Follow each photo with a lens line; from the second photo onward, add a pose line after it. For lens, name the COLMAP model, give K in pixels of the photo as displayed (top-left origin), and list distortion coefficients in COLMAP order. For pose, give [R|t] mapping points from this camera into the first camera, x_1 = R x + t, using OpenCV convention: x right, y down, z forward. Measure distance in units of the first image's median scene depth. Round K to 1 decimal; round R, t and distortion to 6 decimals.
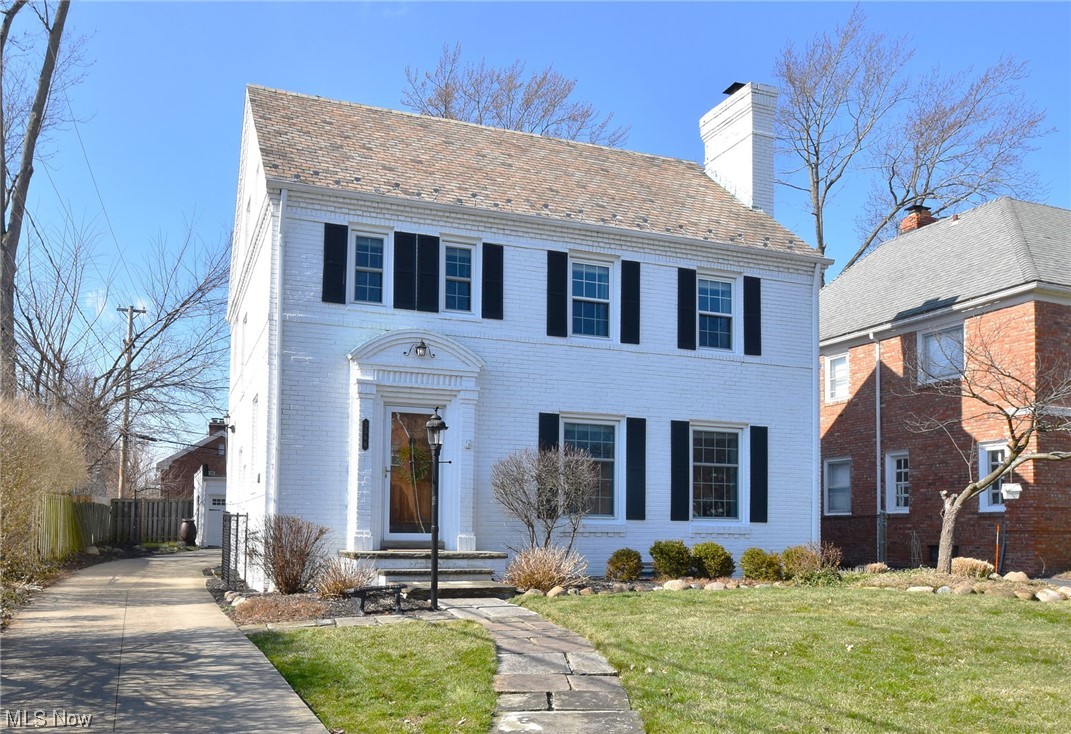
lens RADIAL K [[1035.0, 0, 535.5], [0, 1035.0, 367.0], [0, 0, 1]] dist [0.003020, 0.000151]
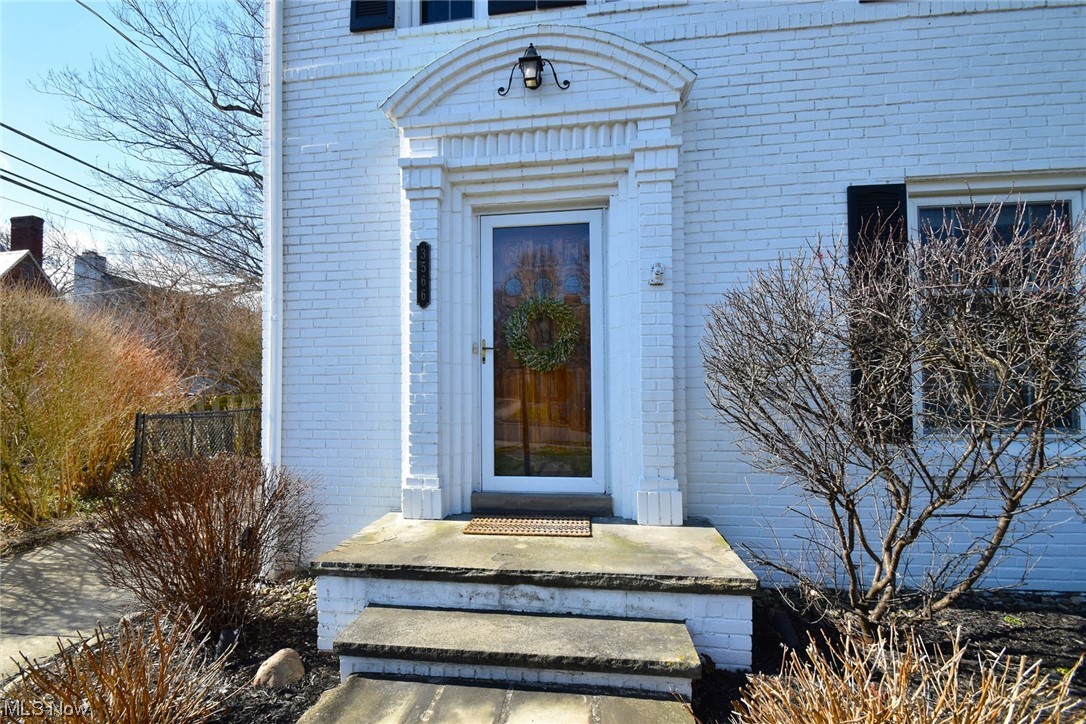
lens RADIAL K [[468.5, 0, 541.7], [0, 468.5, 384.6], [0, 0, 1]] dist [0.001065, -0.009864]
pose [[0.860788, -0.024693, -0.508365, -0.009139], [0.098604, 0.987990, 0.118971, 0.092584], [0.499321, -0.152535, 0.852884, 0.815188]]
